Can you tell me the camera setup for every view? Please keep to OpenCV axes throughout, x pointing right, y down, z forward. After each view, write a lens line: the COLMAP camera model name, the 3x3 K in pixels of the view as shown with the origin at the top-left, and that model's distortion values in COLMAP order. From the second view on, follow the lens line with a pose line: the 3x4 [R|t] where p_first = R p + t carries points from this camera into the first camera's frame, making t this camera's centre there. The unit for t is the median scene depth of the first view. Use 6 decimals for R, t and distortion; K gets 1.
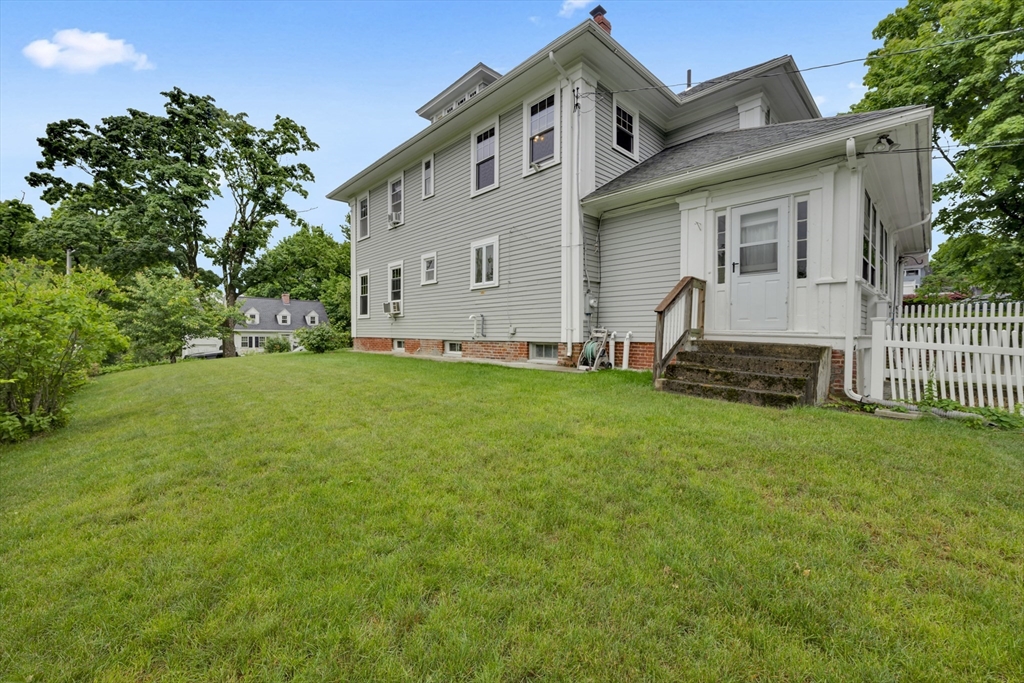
lens RADIAL K [[399.8, 0, 512.6], [0, 399.8, 336.2], [0, 0, 1]] dist [-0.000097, -0.000005]
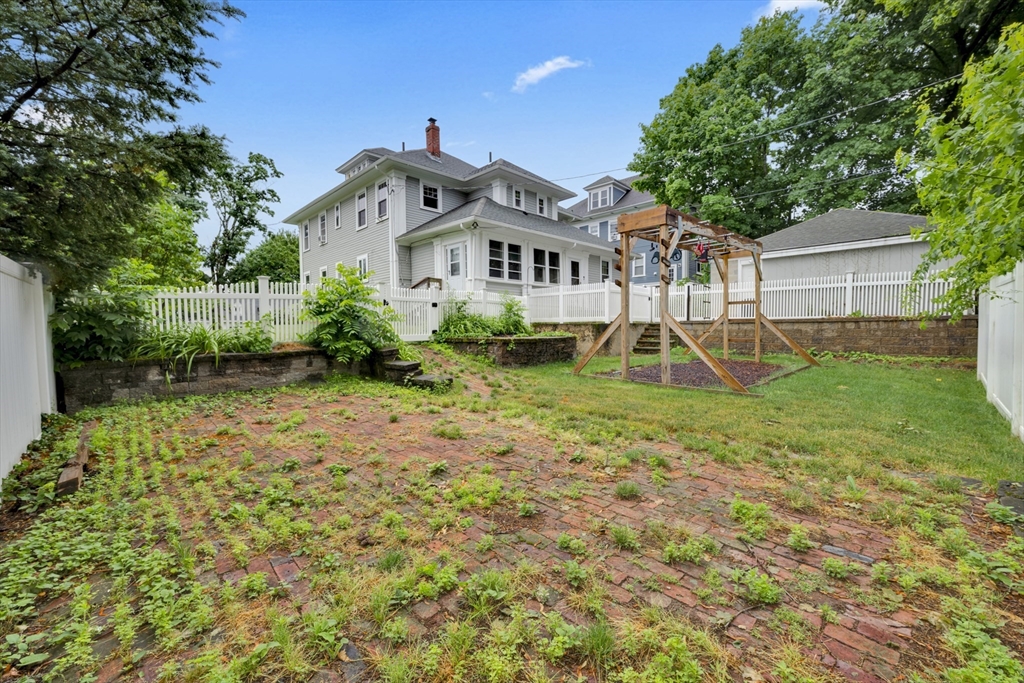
lens RADIAL K [[399.8, 0, 511.7], [0, 399.8, 340.1], [0, 0, 1]] dist [-0.000097, -0.000005]
pose [[0.999787, -0.009799, 0.018189, 0.246276], [0.009398, 0.999714, 0.022008, 0.044180], [-0.018400, -0.021832, 0.999592, -0.350508]]
